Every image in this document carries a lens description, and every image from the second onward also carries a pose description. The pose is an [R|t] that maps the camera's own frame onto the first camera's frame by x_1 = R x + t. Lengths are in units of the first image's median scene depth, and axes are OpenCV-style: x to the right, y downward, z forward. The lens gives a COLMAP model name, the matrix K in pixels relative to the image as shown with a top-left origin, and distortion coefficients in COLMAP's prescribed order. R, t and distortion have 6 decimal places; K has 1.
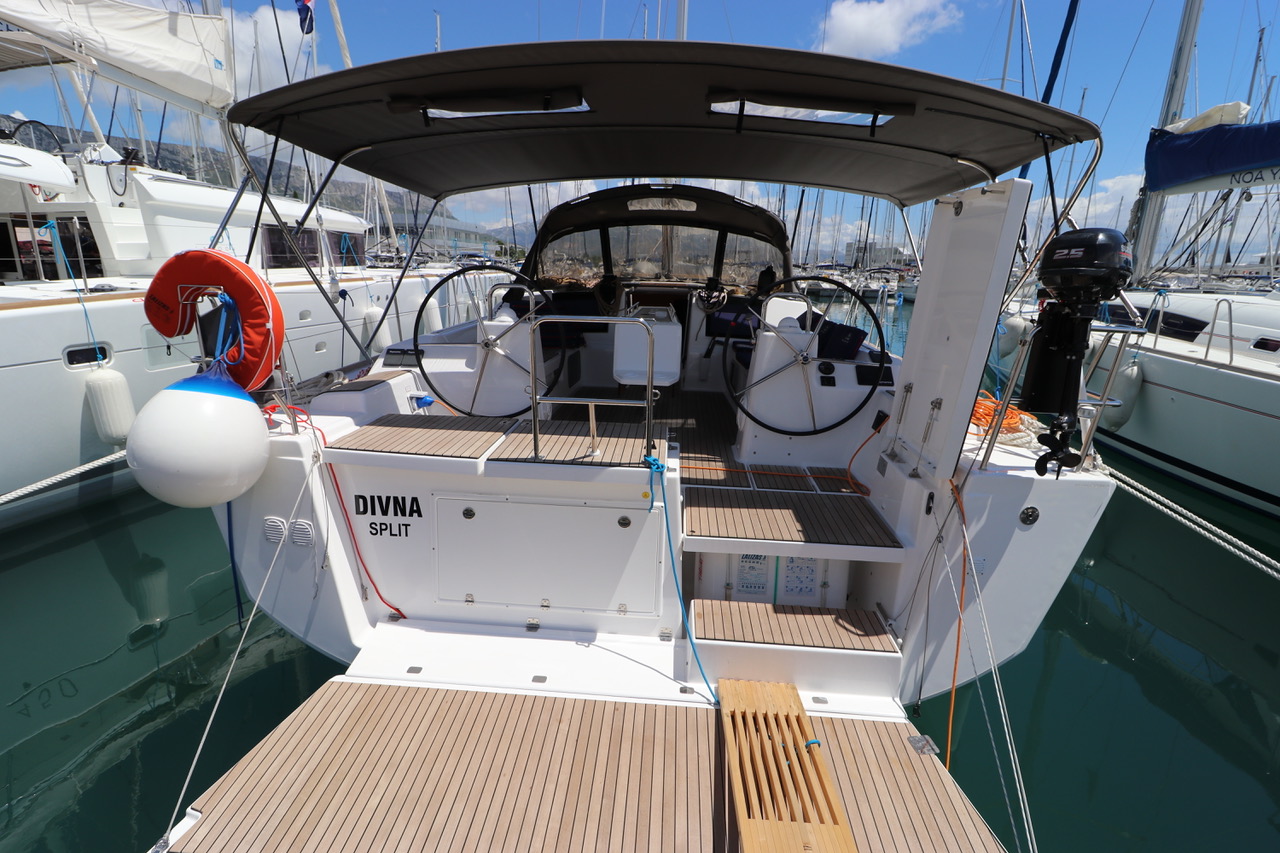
lens RADIAL K [[627.0, 0, 640.0], [0, 627.0, 426.5], [0, 0, 1]] dist [0.002032, -0.016045]
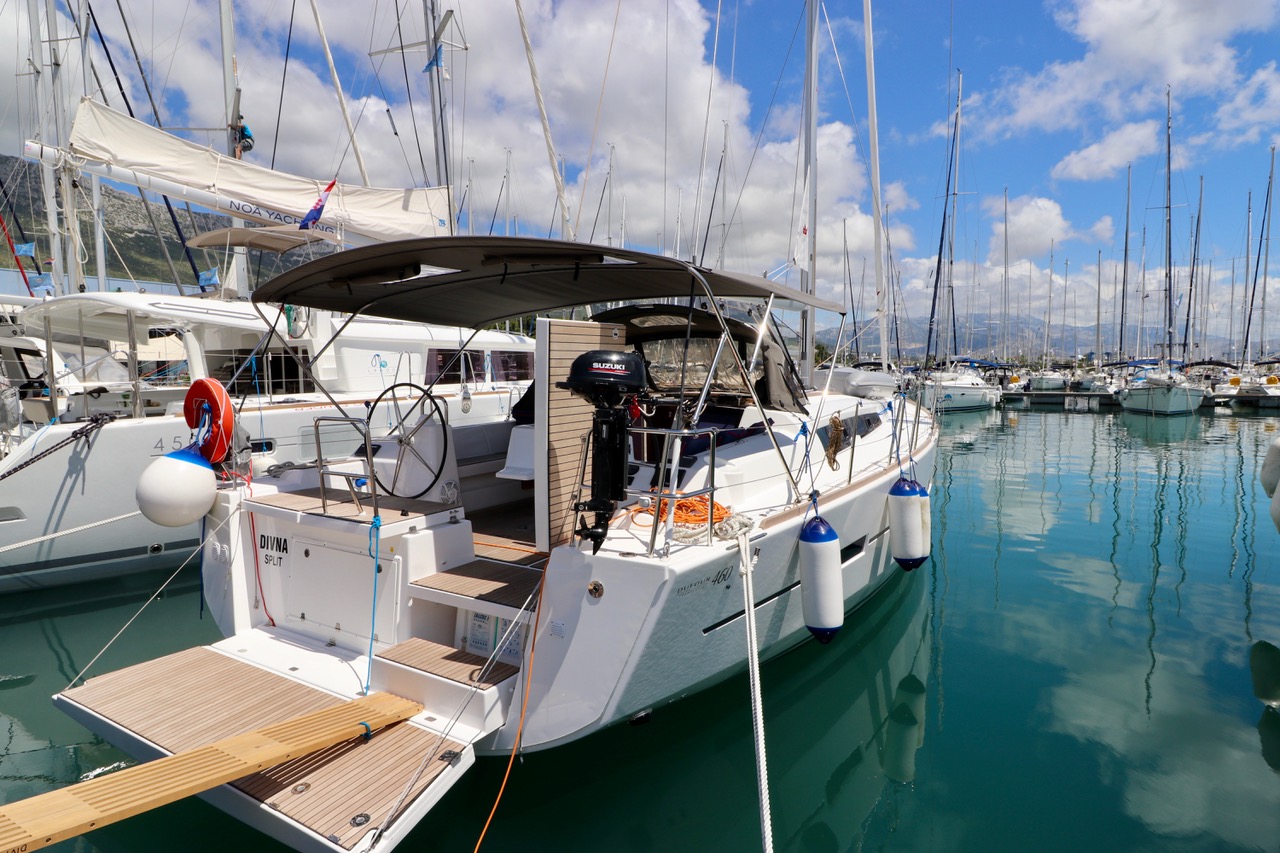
lens RADIAL K [[800.7, 0, 640.0], [0, 800.7, 426.5], [0, 0, 1]] dist [0.004555, -0.003052]
pose [[0.865804, 0.008850, -0.500304, 1.288662], [-0.100234, 0.982646, -0.156078, 0.063420], [0.490241, 0.185281, 0.851666, -0.236914]]
